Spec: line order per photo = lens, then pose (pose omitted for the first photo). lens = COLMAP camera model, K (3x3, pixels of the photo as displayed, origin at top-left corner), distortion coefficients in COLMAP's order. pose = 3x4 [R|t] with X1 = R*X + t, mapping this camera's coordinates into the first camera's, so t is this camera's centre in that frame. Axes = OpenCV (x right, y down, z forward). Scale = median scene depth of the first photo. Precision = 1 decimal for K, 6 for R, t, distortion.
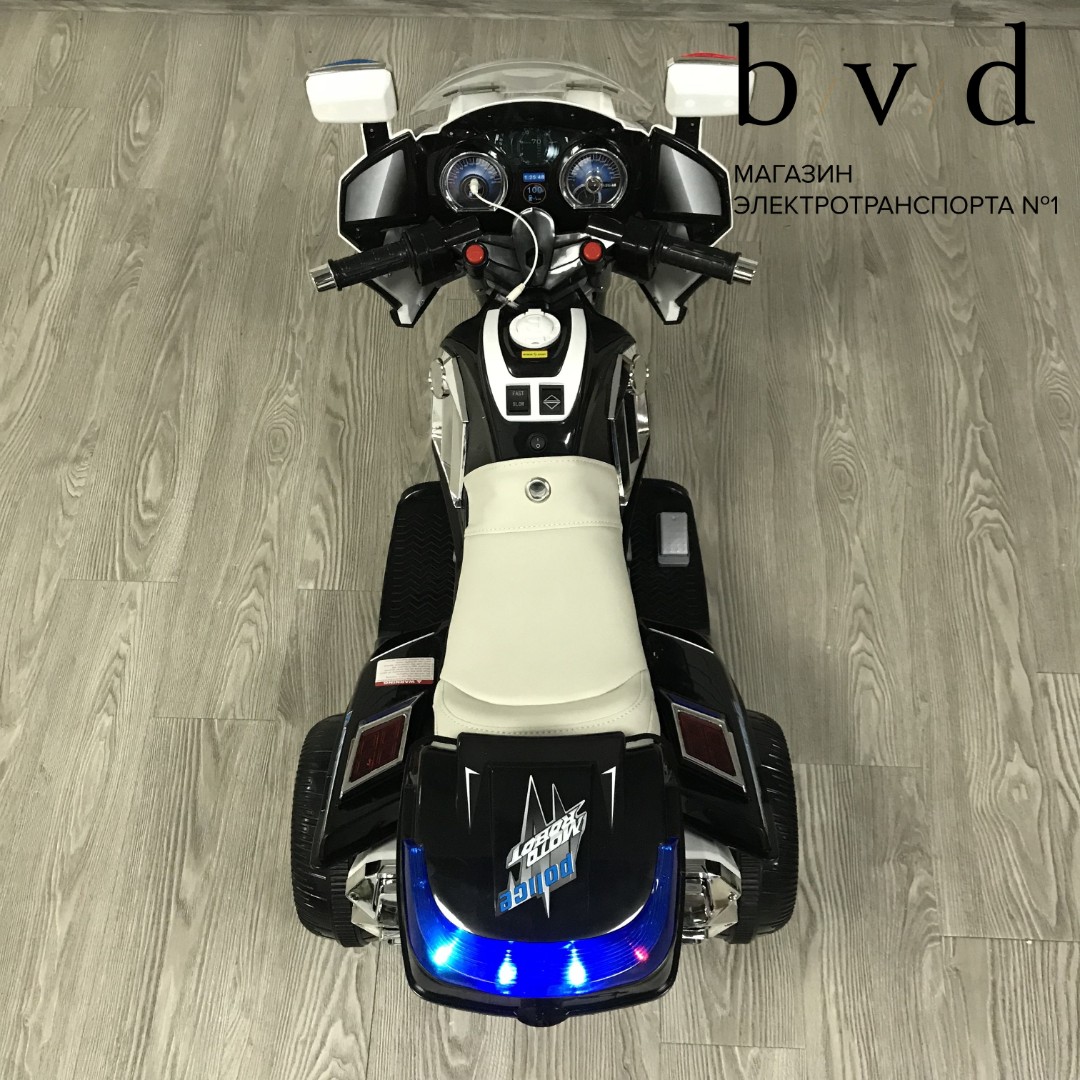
lens RADIAL K [[1084.1, 0, 565.8], [0, 1084.1, 476.6], [0, 0, 1]] dist [0.011070, -0.013928]
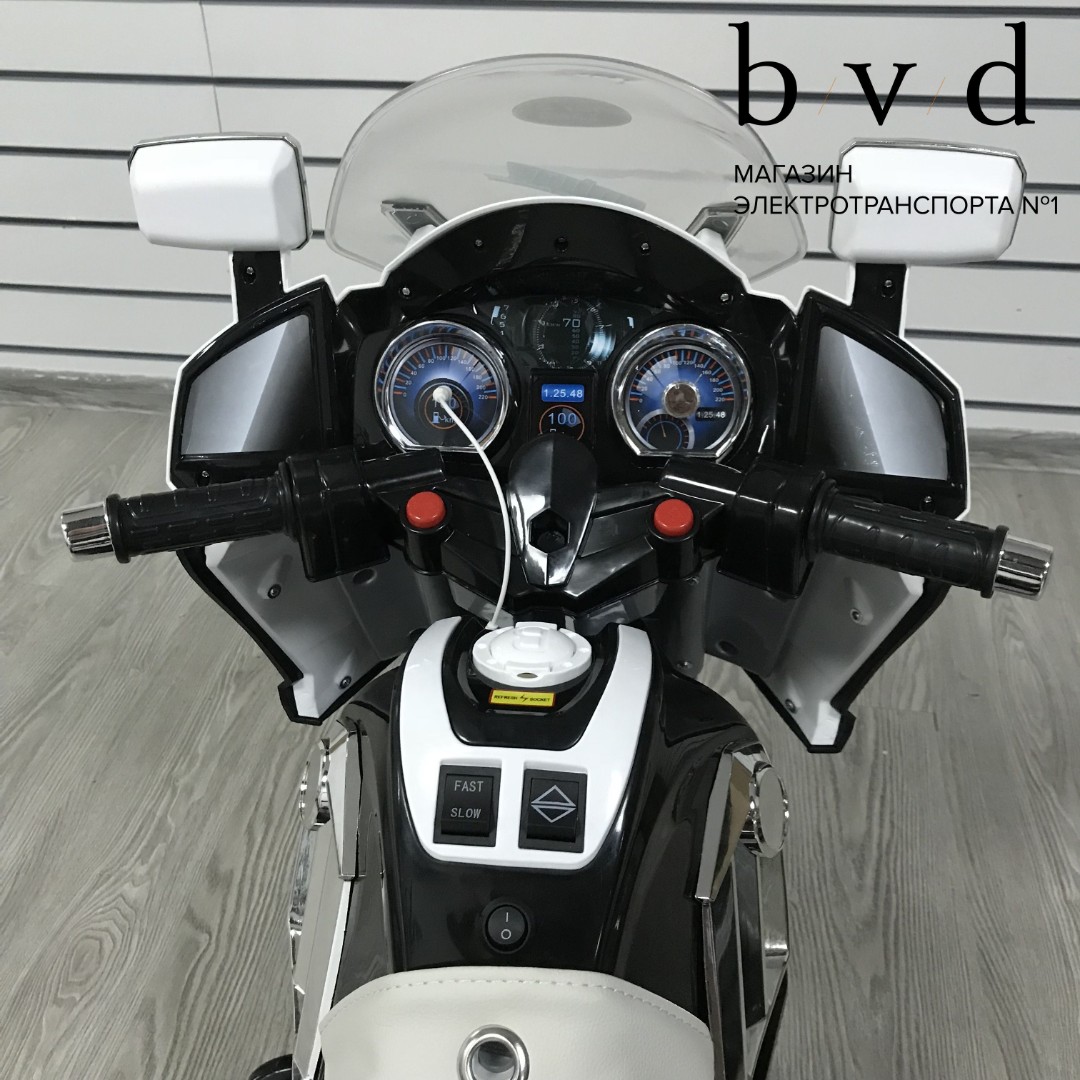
lens RADIAL K [[1141.6, 0, 540.0], [0, 1141.6, 540.0], [0, 0, 1]] dist [-0.023553, 0.056679]
pose [[0.993853, 0.053533, -0.096901, 0.015367], [-0.091912, 0.886909, -0.452708, 0.026042], [0.061708, 0.458832, 0.886378, 0.556143]]
